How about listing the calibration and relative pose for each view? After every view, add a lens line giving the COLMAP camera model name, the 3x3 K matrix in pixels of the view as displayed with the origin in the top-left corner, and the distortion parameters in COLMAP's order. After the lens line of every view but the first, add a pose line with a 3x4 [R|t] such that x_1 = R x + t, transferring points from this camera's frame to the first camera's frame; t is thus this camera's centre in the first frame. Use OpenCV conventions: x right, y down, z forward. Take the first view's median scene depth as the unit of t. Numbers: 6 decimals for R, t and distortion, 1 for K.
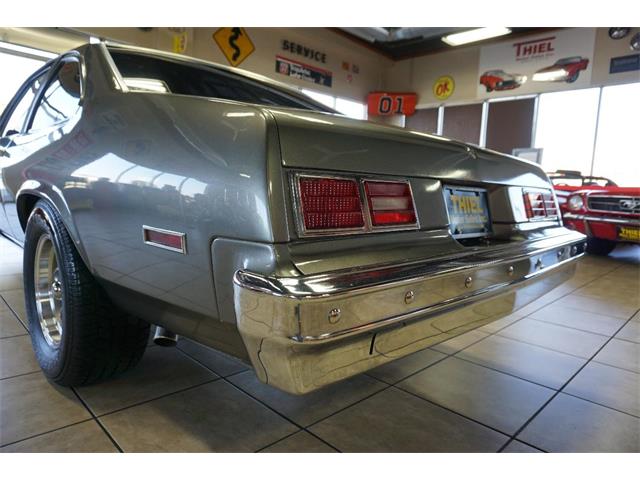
lens RADIAL K [[428.3, 0, 317.0], [0, 428.3, 238.4], [0, 0, 1]] dist [-0.038007, 0.031280]
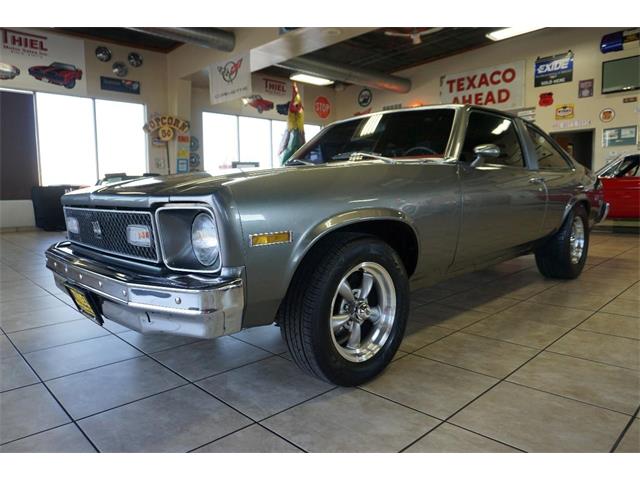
lens RADIAL K [[451.3, 0, 315.0], [0, 451.3, 237.2], [0, 0, 1]] dist [-0.063744, 0.051739]
pose [[0.001741, -0.147341, 0.989084, -2.919231], [0.139240, 0.979486, 0.145666, -0.433456], [-0.990257, 0.137467, 0.022221, 2.259635]]
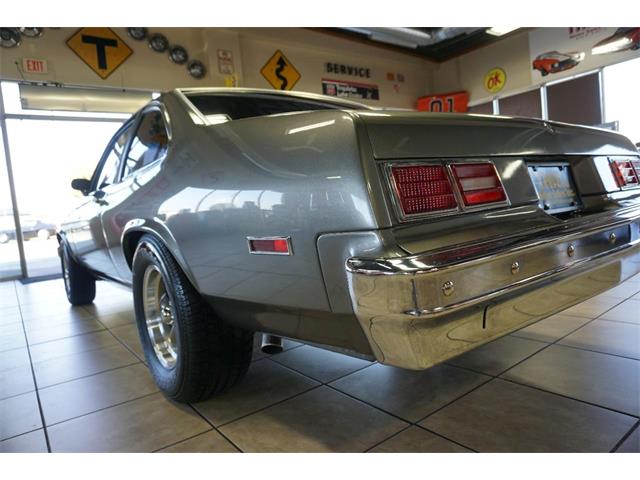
lens RADIAL K [[428.3, 0, 317.0], [0, 428.3, 238.4], [0, 0, 1]] dist [-0.038007, 0.031280]
pose [[0.980898, -0.130125, -0.144594, -0.042964], [0.123589, 0.990899, -0.053337, 0.030812], [0.150219, 0.034448, 0.988052, -0.033751]]
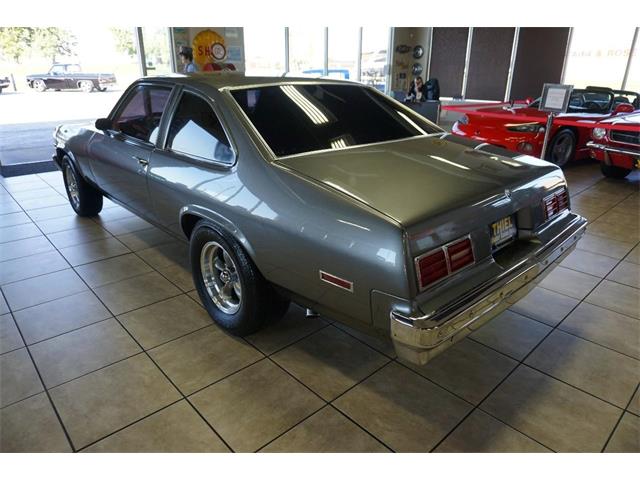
lens RADIAL K [[428.3, 0, 317.0], [0, 428.3, 238.4], [0, 0, 1]] dist [-0.038007, 0.031280]
pose [[0.998663, -0.026198, -0.044560, -0.199150], [0.036241, 0.969553, 0.242186, -0.353372], [0.036858, -0.243477, 0.969206, -0.417064]]
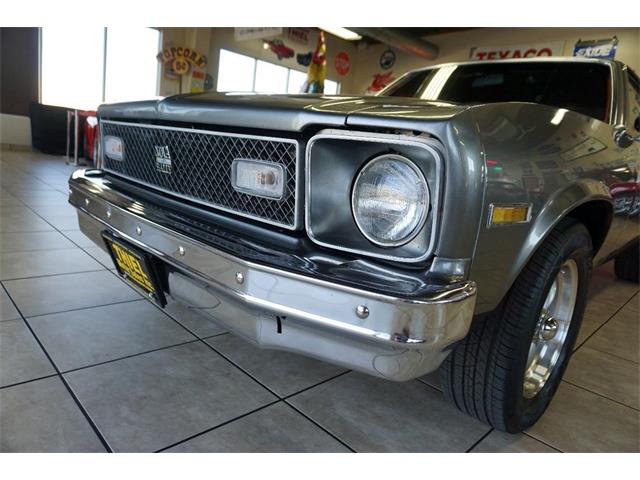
lens RADIAL K [[428.3, 0, 317.0], [0, 428.3, 238.4], [0, 0, 1]] dist [-0.038007, 0.031280]
pose [[-0.017623, -0.247202, 0.968804, -2.492273], [0.006187, 0.968909, 0.247341, -0.408076], [-0.999826, 0.010353, -0.015546, 2.608320]]
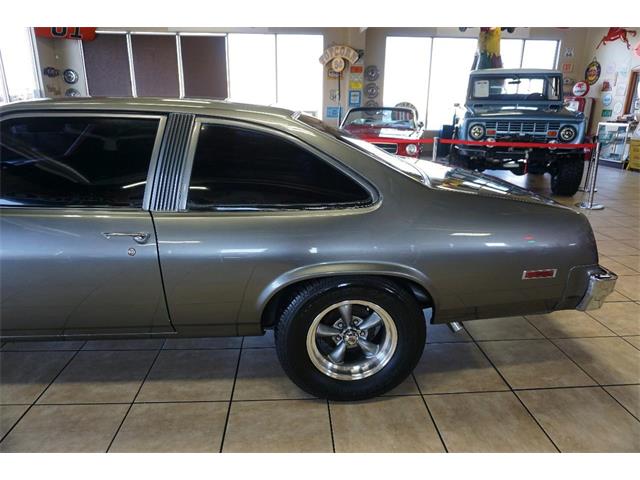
lens RADIAL K [[432.4, 0, 317.3], [0, 432.4, 236.4], [0, 0, 1]] dist [-0.052157, 0.041427]
pose [[0.655152, -0.265651, 0.707252, -1.440787], [0.116957, 0.960518, 0.252439, -0.484227], [-0.746389, -0.082668, 0.660356, 0.239476]]
